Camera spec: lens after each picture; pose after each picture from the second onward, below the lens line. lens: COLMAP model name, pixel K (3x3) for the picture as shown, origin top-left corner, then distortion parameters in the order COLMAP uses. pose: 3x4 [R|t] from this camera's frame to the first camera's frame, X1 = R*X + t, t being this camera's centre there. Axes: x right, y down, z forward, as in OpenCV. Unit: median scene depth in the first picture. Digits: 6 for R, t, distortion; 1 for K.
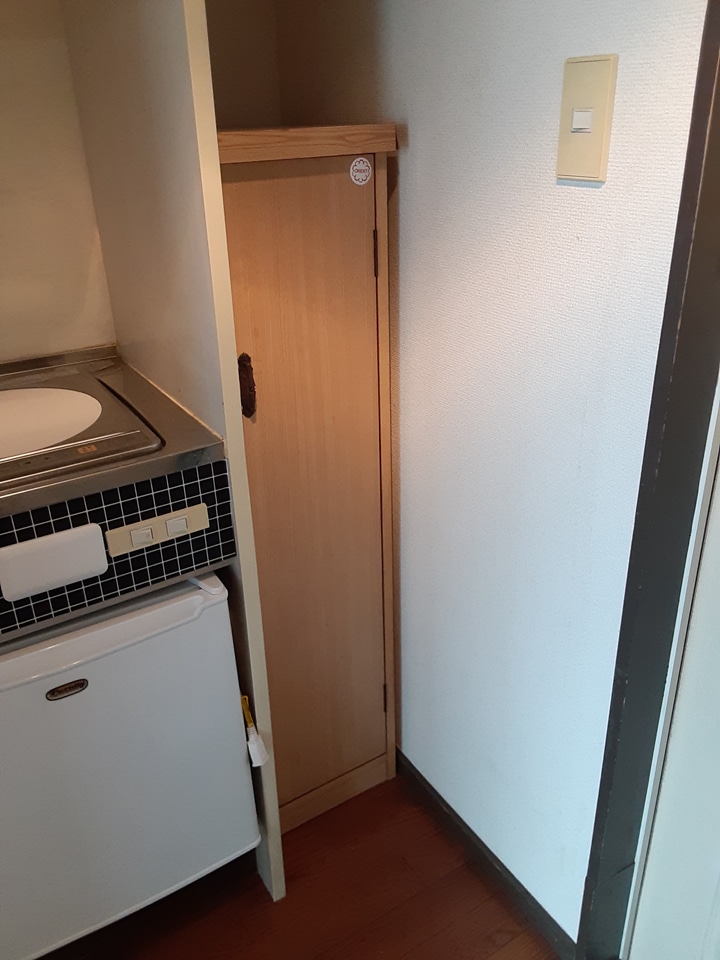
lens RADIAL K [[766.8, 0, 364.8], [0, 766.8, 473.7], [0, 0, 1]] dist [0.103822, -0.109995]
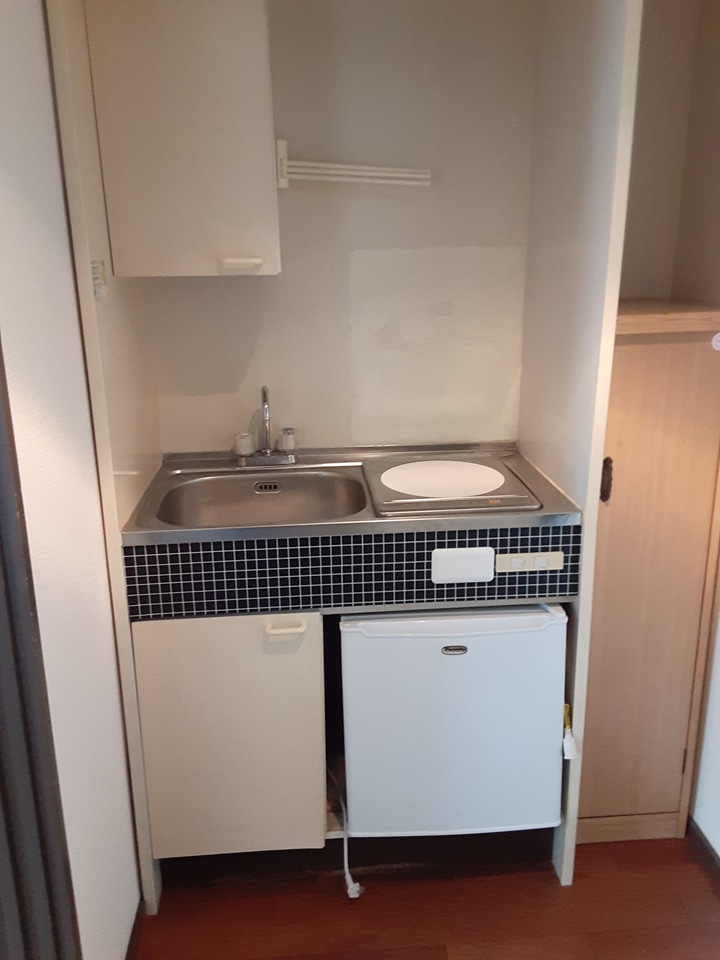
lens RADIAL K [[748.0, 0, 357.4], [0, 748.0, 459.9], [0, 0, 1]] dist [0.155432, -0.231721]
pose [[0.878868, 0.139914, -0.456086, 0.080838], [-0.208963, 0.972337, -0.104383, 0.098627], [0.428865, 0.187044, 0.883793, -0.467877]]
